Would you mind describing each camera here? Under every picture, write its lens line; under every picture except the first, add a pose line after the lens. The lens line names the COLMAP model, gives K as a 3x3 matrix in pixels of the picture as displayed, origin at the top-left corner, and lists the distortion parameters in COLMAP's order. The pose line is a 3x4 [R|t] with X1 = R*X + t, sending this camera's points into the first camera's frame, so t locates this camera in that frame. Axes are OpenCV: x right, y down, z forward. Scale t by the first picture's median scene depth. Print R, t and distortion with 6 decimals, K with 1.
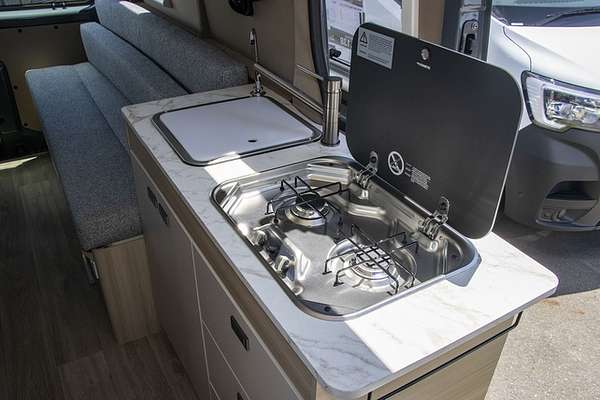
lens RADIAL K [[503.6, 0, 303.2], [0, 503.6, 197.7], [0, 0, 1]] dist [-0.148463, 0.096197]
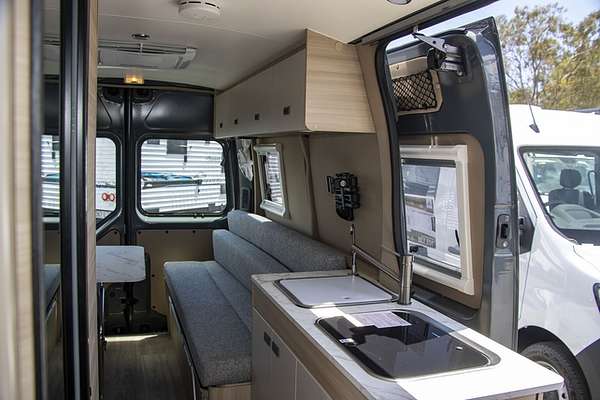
lens RADIAL K [[537.2, 0, 302.7], [0, 537.2, 201.6], [0, 0, 1]] dist [-0.121072, 0.010740]
pose [[0.980624, 0.026206, -0.194137, 0.044910], [-0.109552, 0.894922, -0.432565, 0.232267], [0.162401, 0.445452, 0.880454, -0.328748]]
